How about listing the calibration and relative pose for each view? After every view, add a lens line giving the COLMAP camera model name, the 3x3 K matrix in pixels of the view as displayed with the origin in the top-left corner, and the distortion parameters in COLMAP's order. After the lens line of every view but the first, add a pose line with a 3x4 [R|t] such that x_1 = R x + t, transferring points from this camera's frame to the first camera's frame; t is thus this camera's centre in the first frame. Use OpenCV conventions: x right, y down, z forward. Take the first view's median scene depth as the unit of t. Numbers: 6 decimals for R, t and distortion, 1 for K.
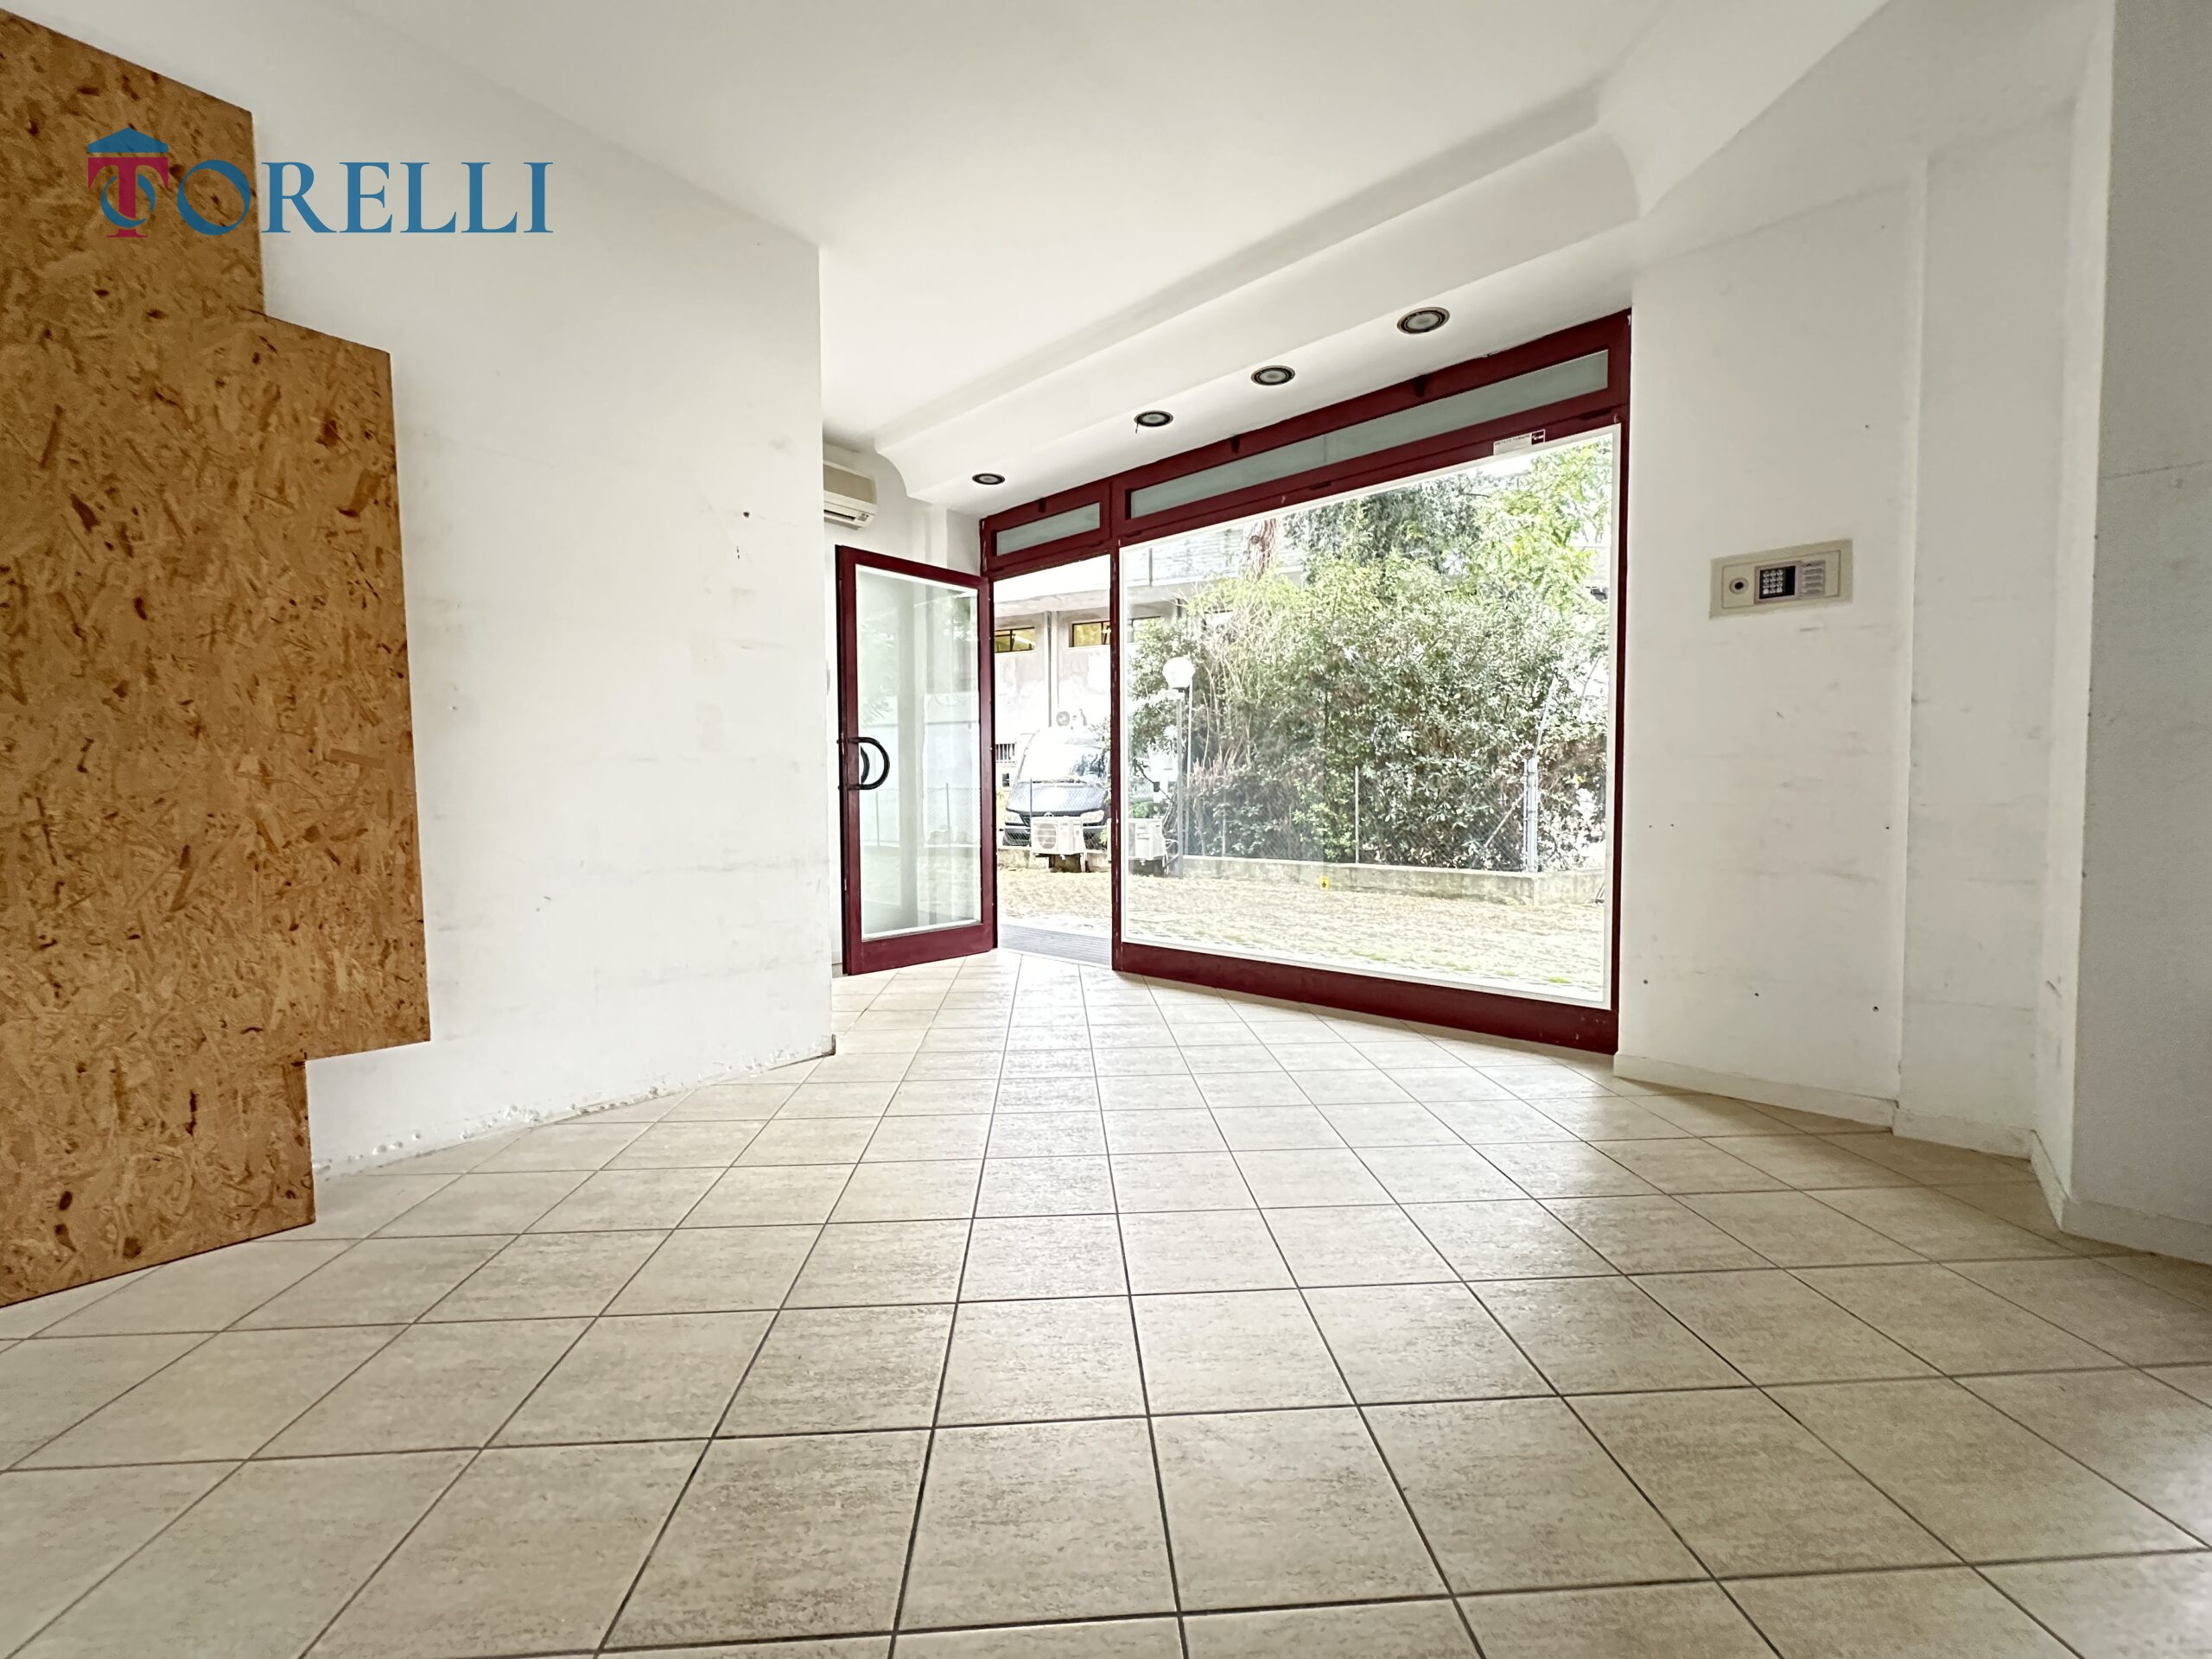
lens RADIAL K [[880.0, 0, 1107.5], [0, 880.0, 829.7], [0, 0, 1]] dist [-0.000504, 0.000221]
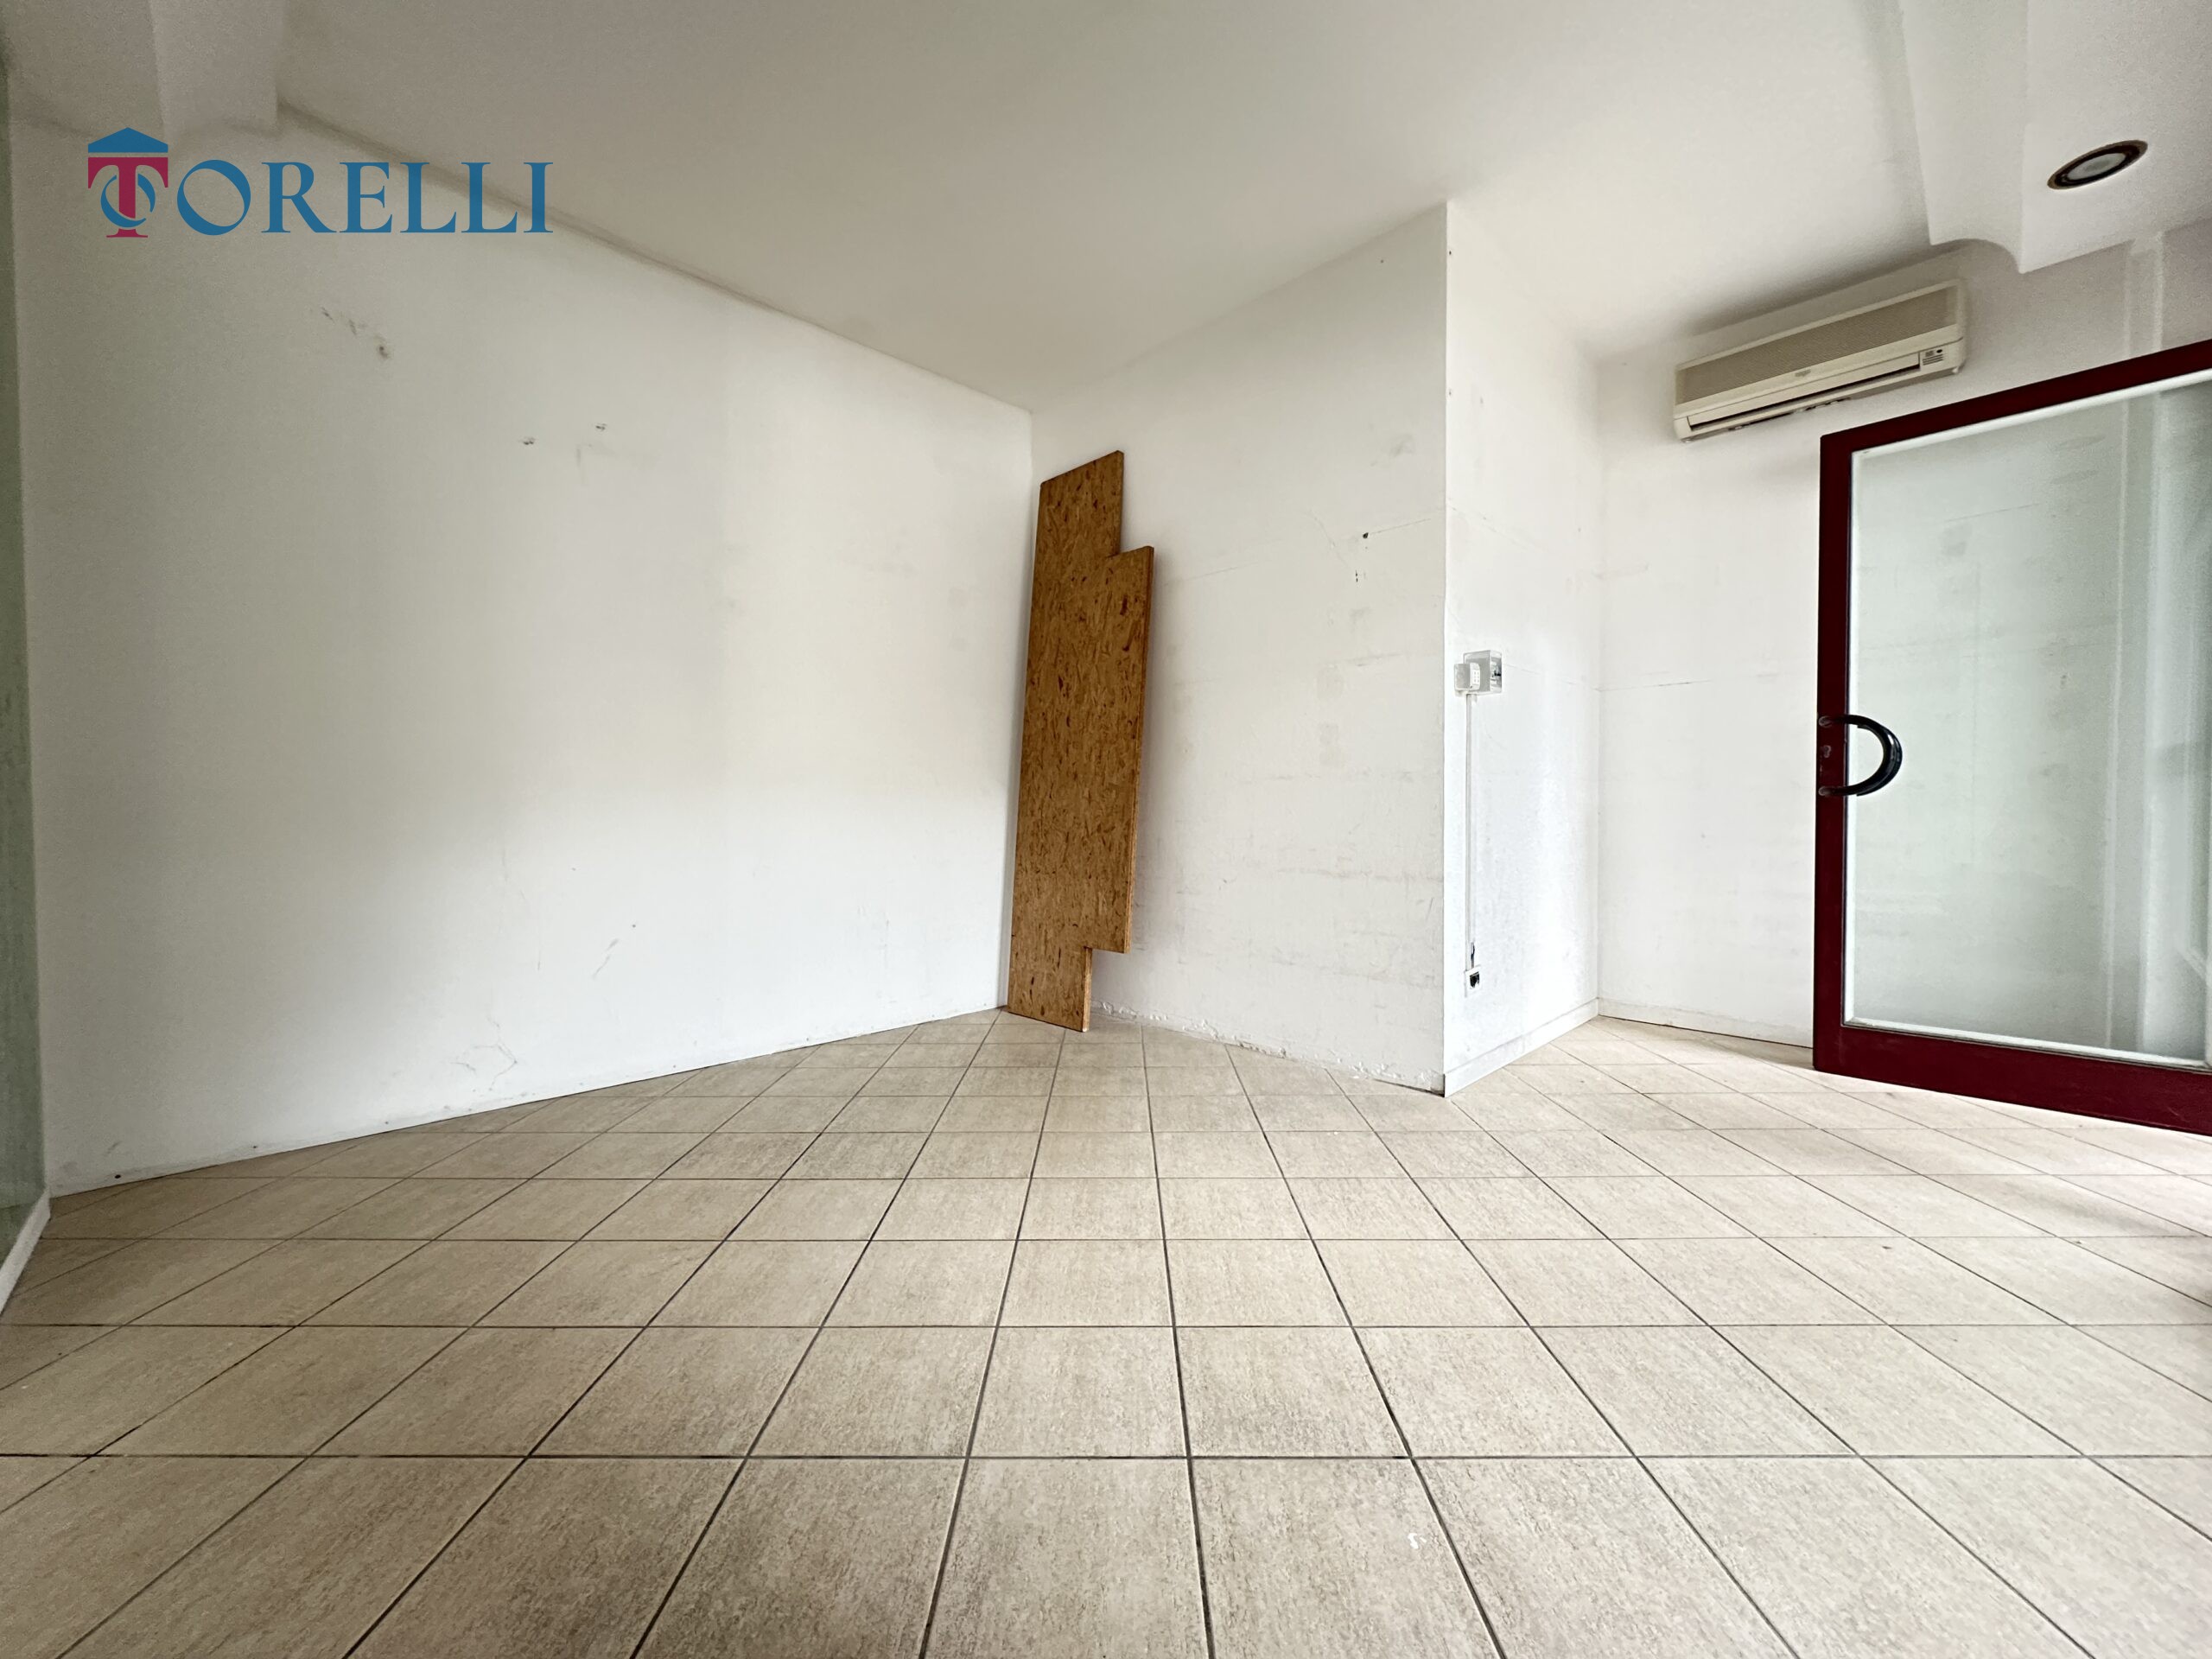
lens RADIAL K [[880.0, 0, 1107.5], [0, 880.0, 829.7], [0, 0, 1]] dist [-0.000504, 0.000221]
pose [[-0.075106, 0.028096, -0.996780, 0.921161], [-0.032016, 0.999020, 0.030571, -0.048759], [0.996661, 0.034209, -0.074133, 1.106792]]
